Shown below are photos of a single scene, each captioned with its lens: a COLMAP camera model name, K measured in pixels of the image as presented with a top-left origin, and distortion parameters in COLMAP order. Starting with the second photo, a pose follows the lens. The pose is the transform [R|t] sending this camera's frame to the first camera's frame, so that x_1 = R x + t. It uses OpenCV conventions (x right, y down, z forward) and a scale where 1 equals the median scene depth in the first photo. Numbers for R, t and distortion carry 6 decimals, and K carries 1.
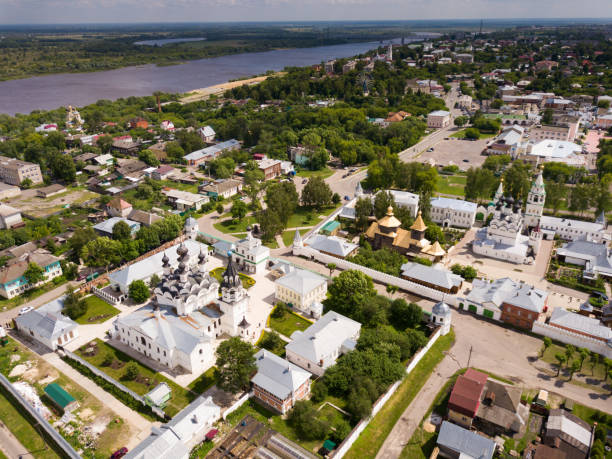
lens RADIAL K [[464.3, 0, 306.5], [0, 464.3, 228.5], [0, 0, 1]] dist [0.000945, 0.007891]
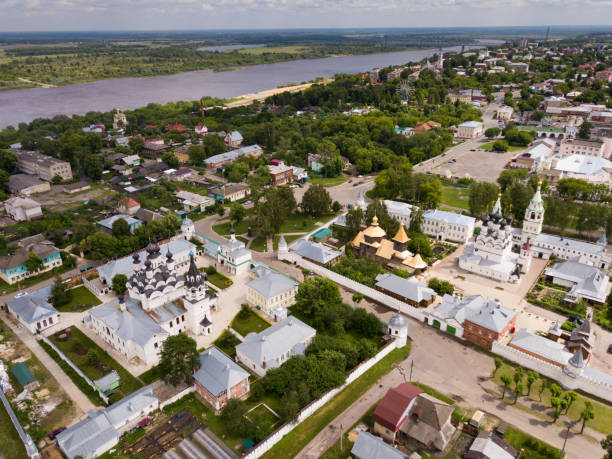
lens RADIAL K [[464.3, 0, 307.3], [0, 464.3, 229.2], [0, 0, 1]] dist [0.000945, 0.007891]
pose [[0.992298, 0.049903, -0.113374, 0.150193], [-0.051136, 0.998660, -0.007994, -0.004699], [0.112824, 0.013730, 0.993520, -0.009593]]
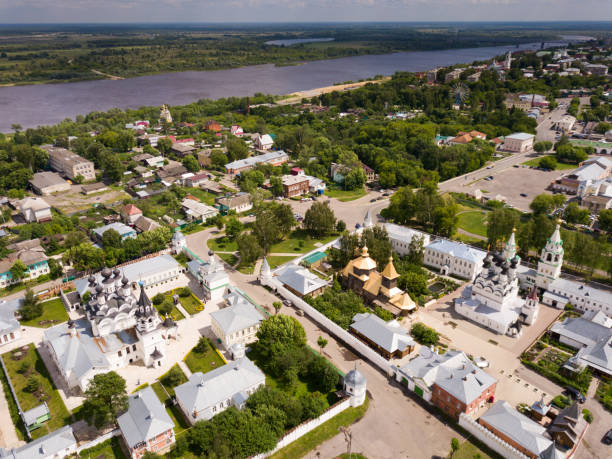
lens RADIAL K [[464.3, 0, 308.6], [0, 464.3, 231.8], [0, 0, 1]] dist [0.000945, 0.007891]
pose [[0.964553, 0.115665, -0.237191, 0.287136], [-0.114121, 0.993260, 0.020279, -0.082842], [0.237937, 0.007509, 0.971251, 0.087263]]
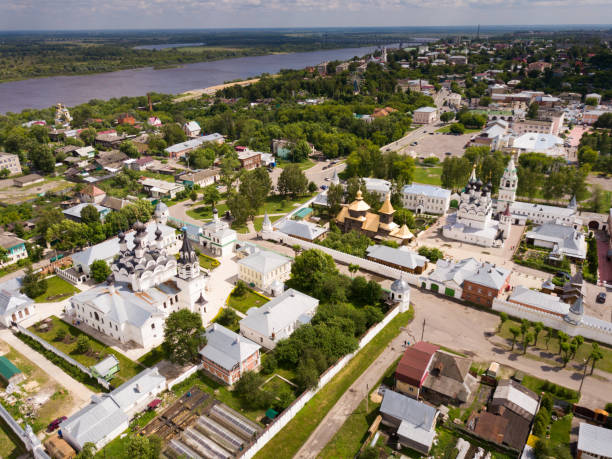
lens RADIAL K [[464.3, 0, 306.6], [0, 464.3, 229.0], [0, 0, 1]] dist [0.000945, 0.007891]
pose [[0.999999, 0.001118, -0.001137, 0.068627], [-0.001131, 0.999935, -0.011336, 0.047216], [0.001124, 0.011337, 0.999935, 0.005762]]
